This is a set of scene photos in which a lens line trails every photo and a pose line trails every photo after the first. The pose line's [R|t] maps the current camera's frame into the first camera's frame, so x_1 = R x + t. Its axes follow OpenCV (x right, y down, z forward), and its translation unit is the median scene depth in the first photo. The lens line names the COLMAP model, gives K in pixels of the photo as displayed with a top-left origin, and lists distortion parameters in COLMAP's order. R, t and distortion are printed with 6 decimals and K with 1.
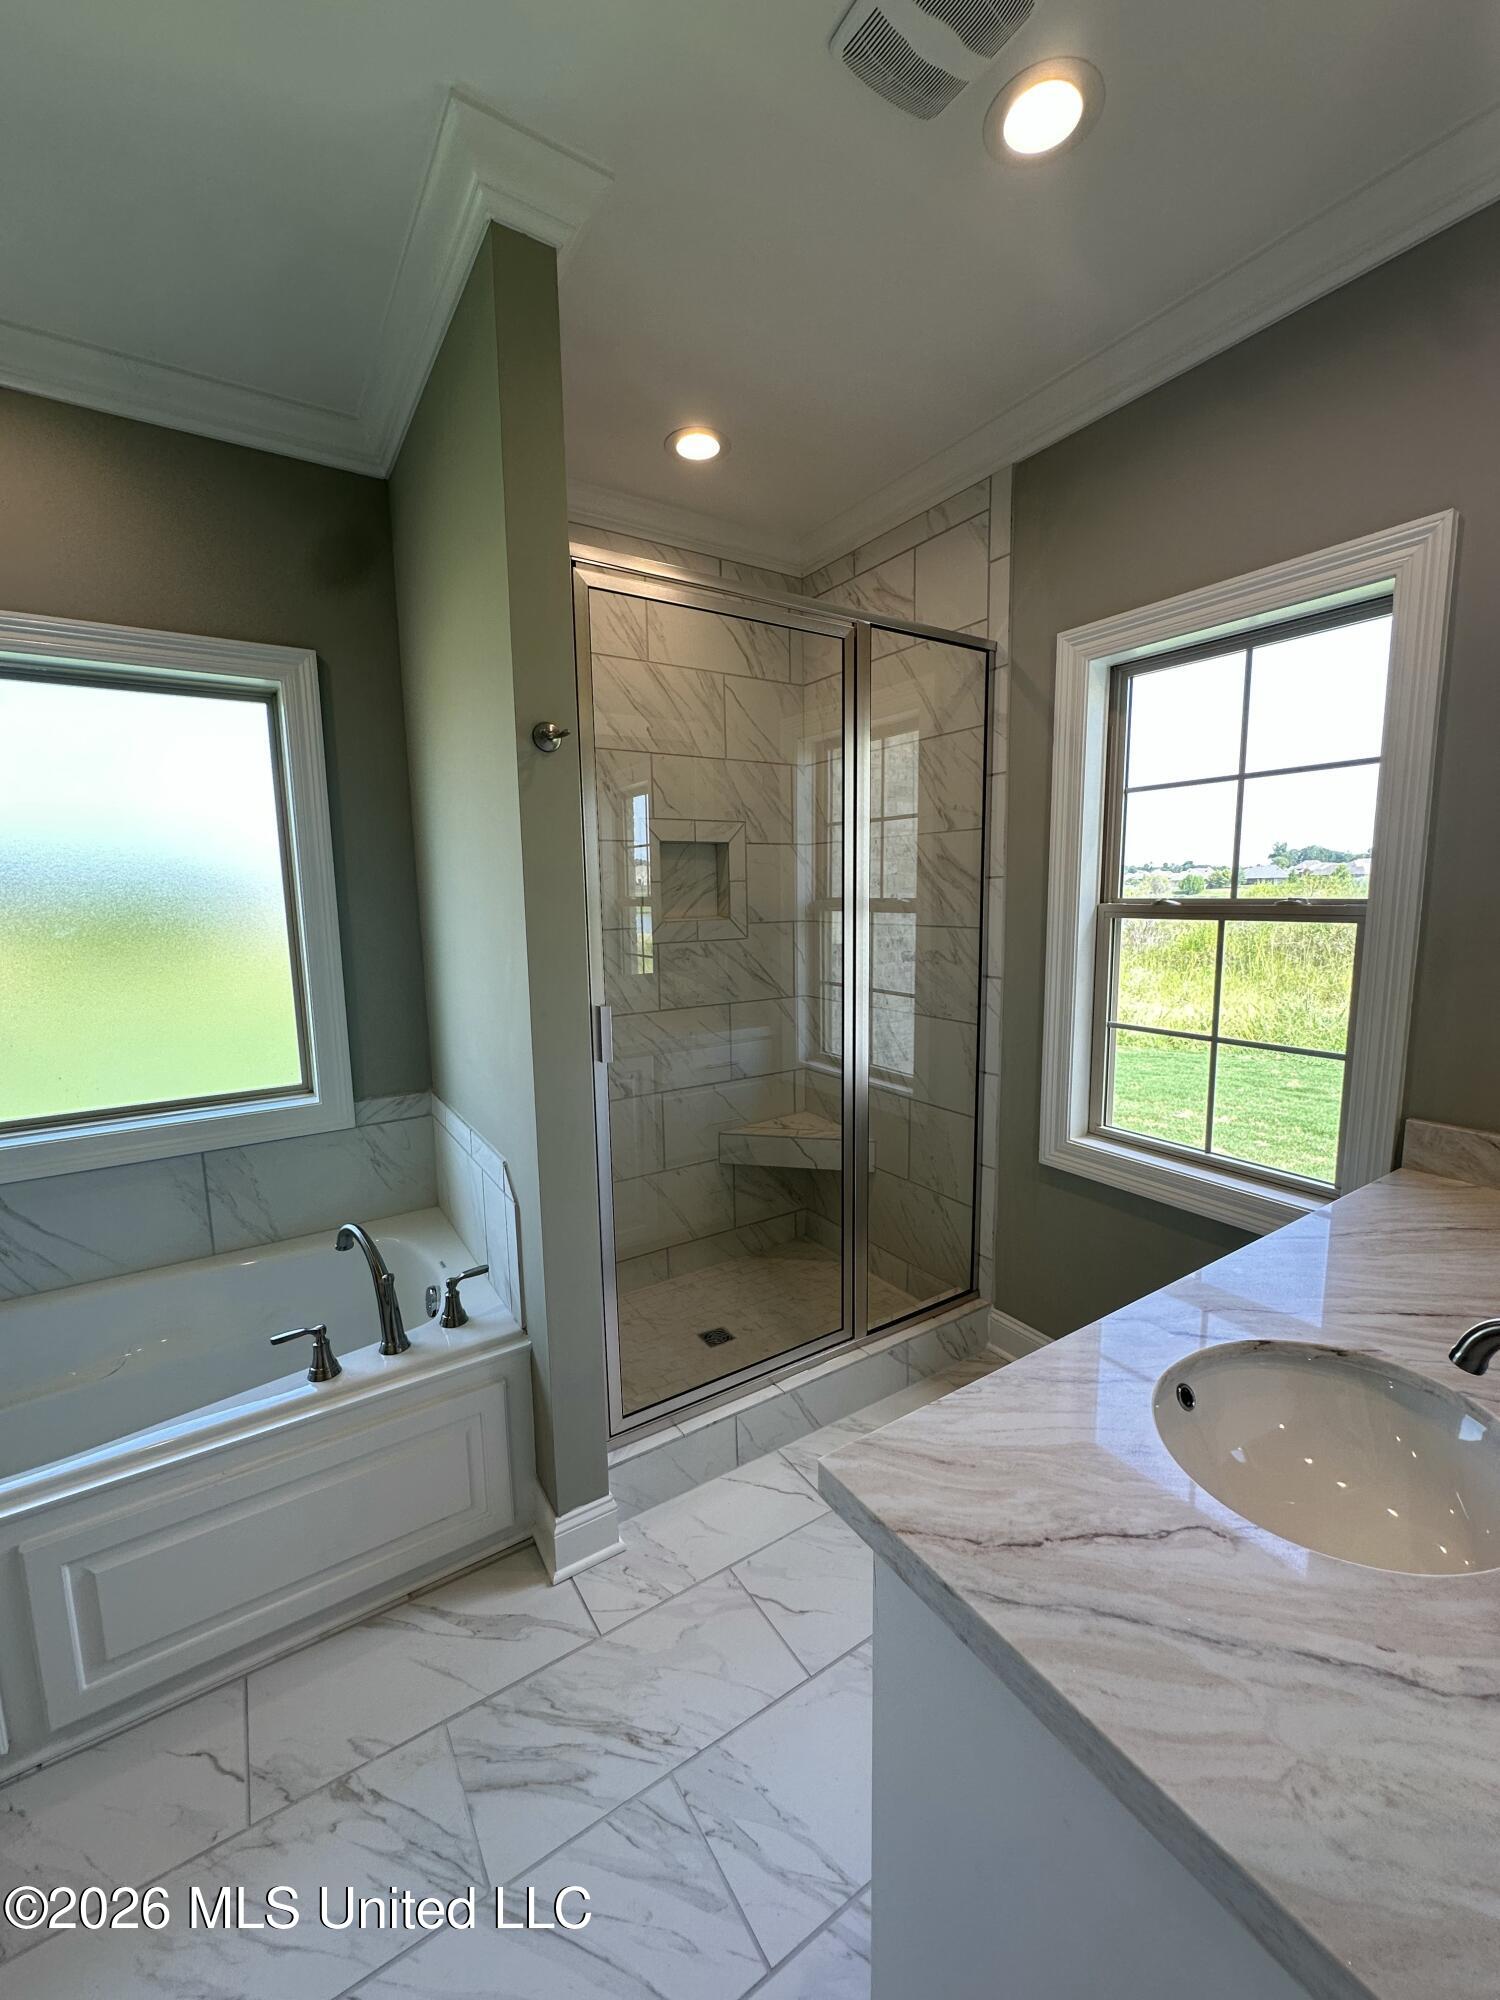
lens RADIAL K [[798.4, 0, 751.6], [0, 798.4, 998.8], [0, 0, 1]] dist [-0.001485, 0.000299]
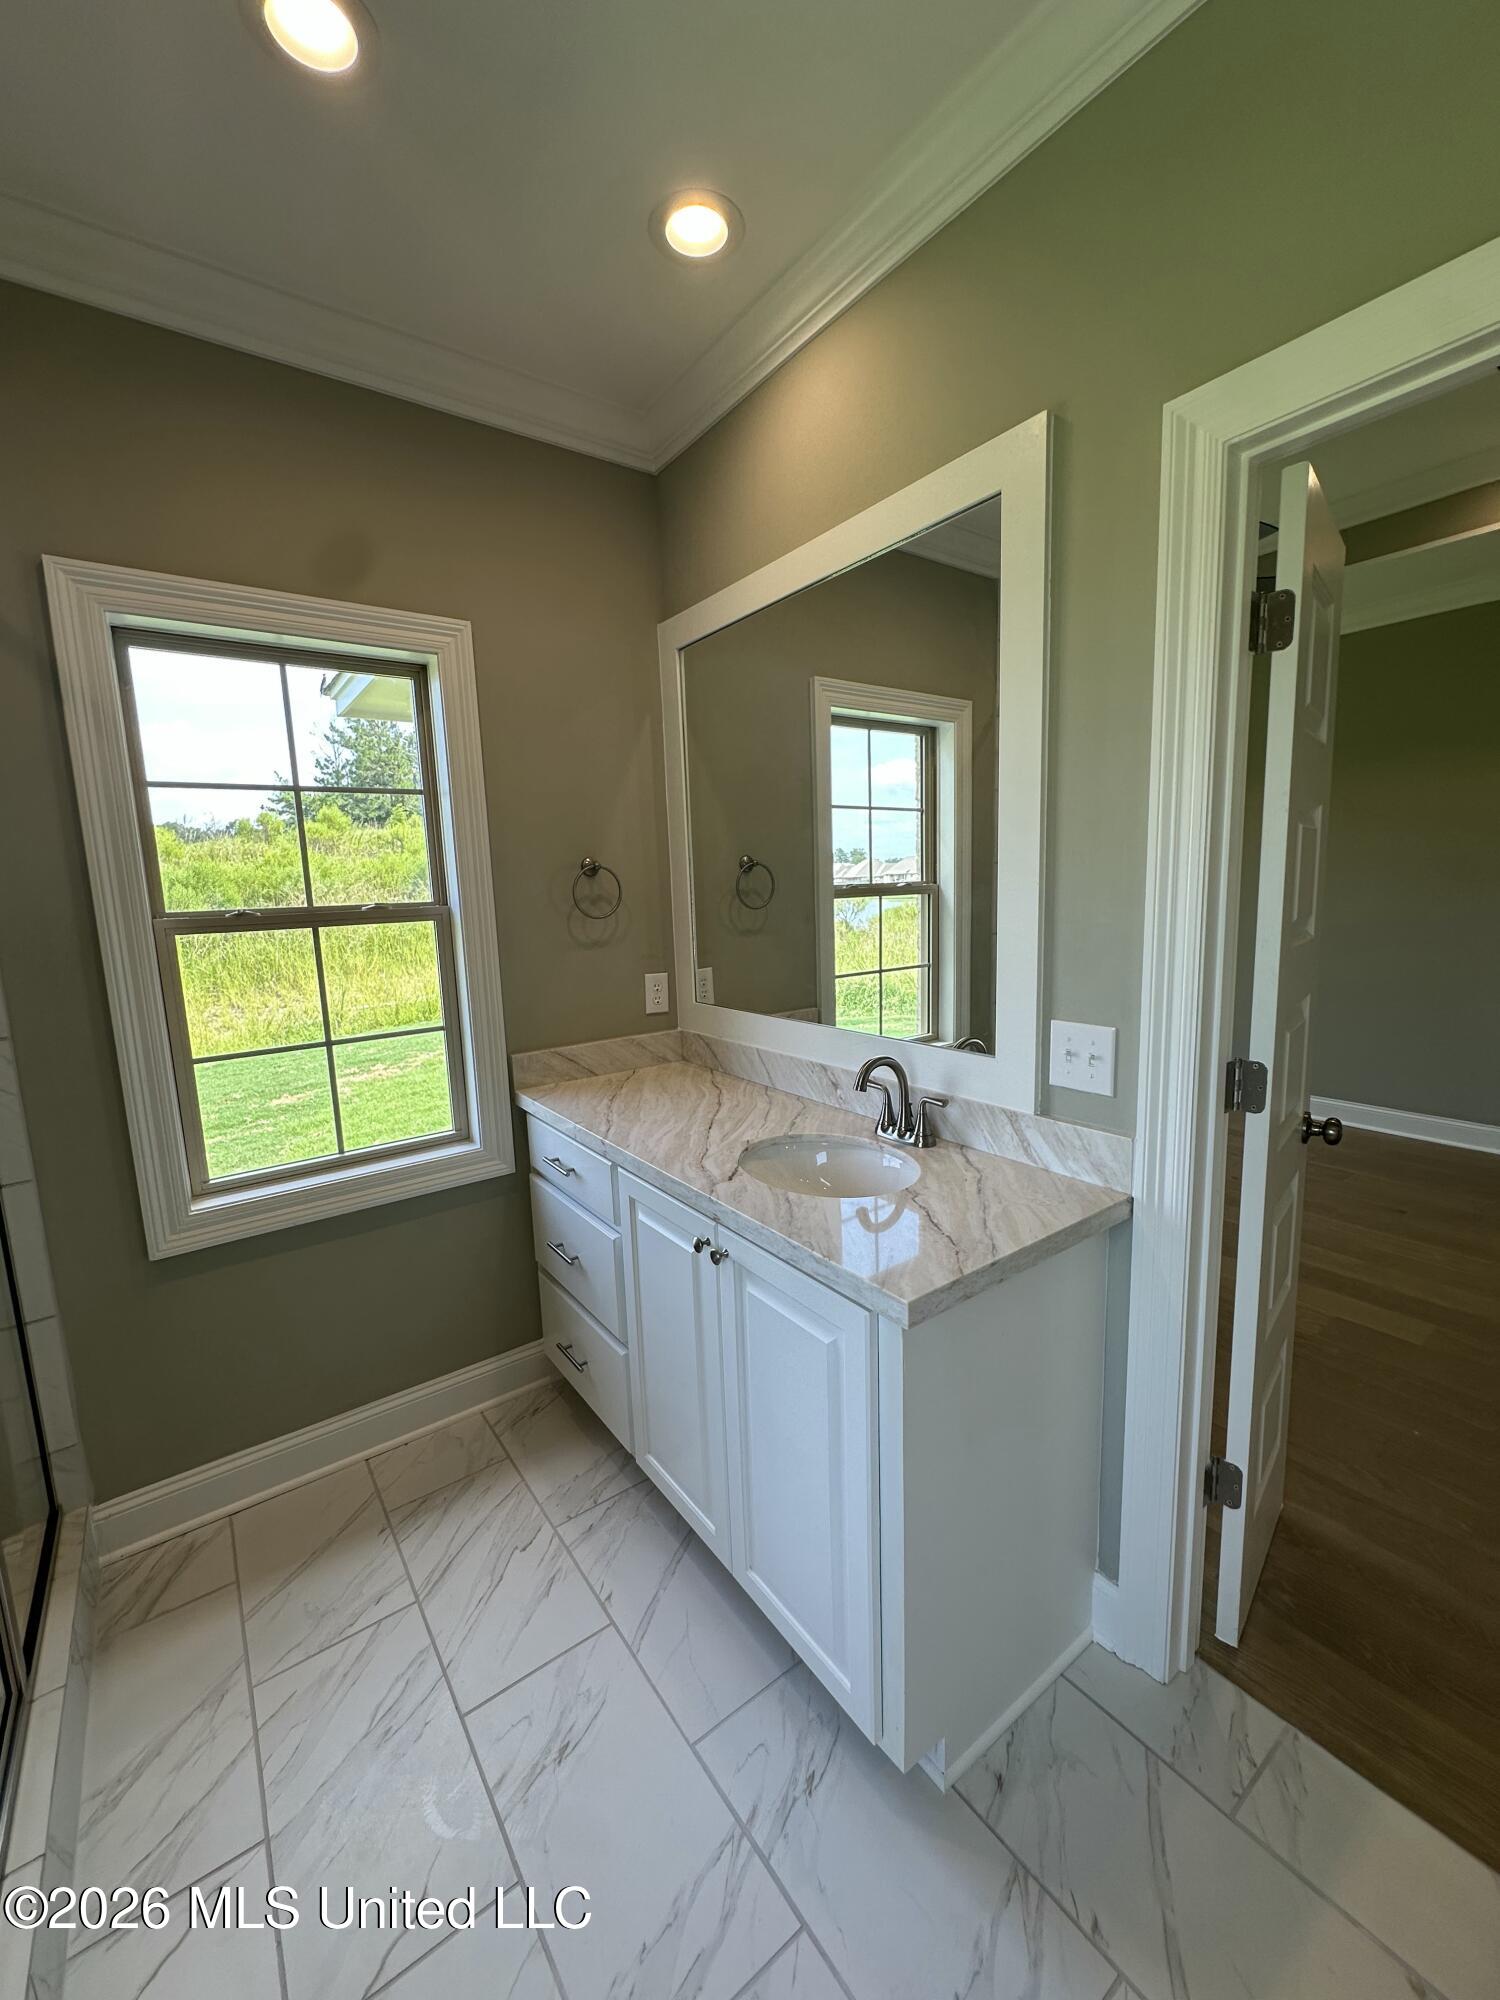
lens RADIAL K [[798.4, 0, 751.6], [0, 798.4, 998.8], [0, 0, 1]] dist [-0.001485, 0.000299]
pose [[-0.050758, -0.128252, 0.990442, -0.603228], [0.170968, 0.975965, 0.135139, -0.066975], [-0.983968, 0.176193, -0.027611, 0.640626]]
